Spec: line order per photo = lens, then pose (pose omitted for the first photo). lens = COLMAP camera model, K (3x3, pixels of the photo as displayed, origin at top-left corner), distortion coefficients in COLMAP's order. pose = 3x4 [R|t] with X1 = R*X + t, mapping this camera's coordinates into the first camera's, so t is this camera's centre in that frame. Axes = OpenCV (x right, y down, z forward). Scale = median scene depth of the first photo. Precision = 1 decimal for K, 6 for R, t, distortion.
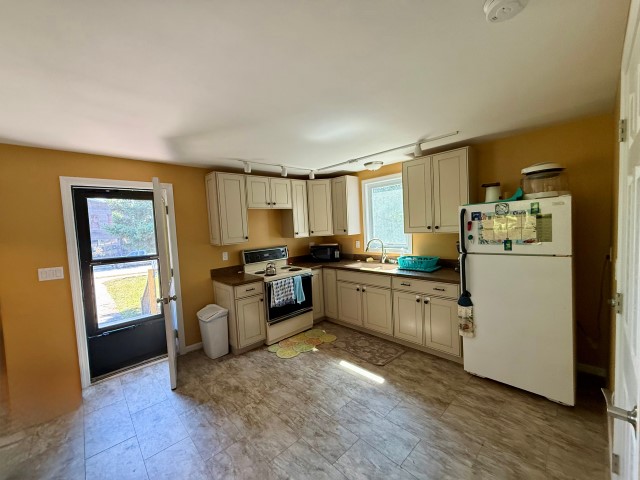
lens RADIAL K [[254.7, 0, 336.6], [0, 254.7, 238.0], [0, 0, 1]] dist [-0.001789, 0.000710]
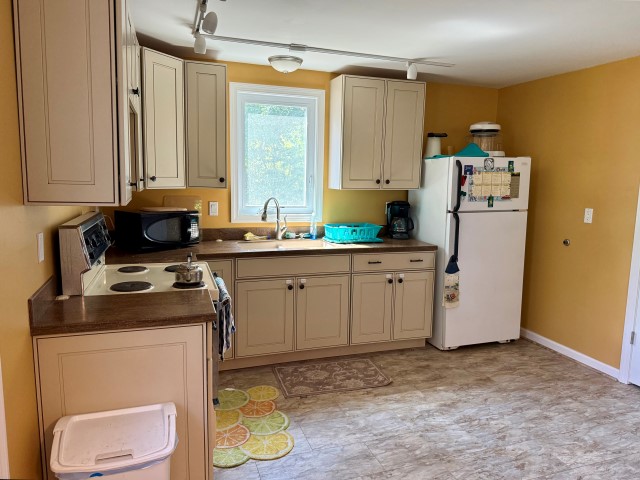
lens RADIAL K [[451.3, 0, 313.5], [0, 451.3, 234.9], [0, 0, 1]] dist [0.056185, -0.062598]
pose [[0.449599, -0.054367, 0.891574, -1.112170], [0.005226, 0.998289, 0.058240, 0.045693], [-0.893215, -0.021525, 0.449114, 0.751769]]
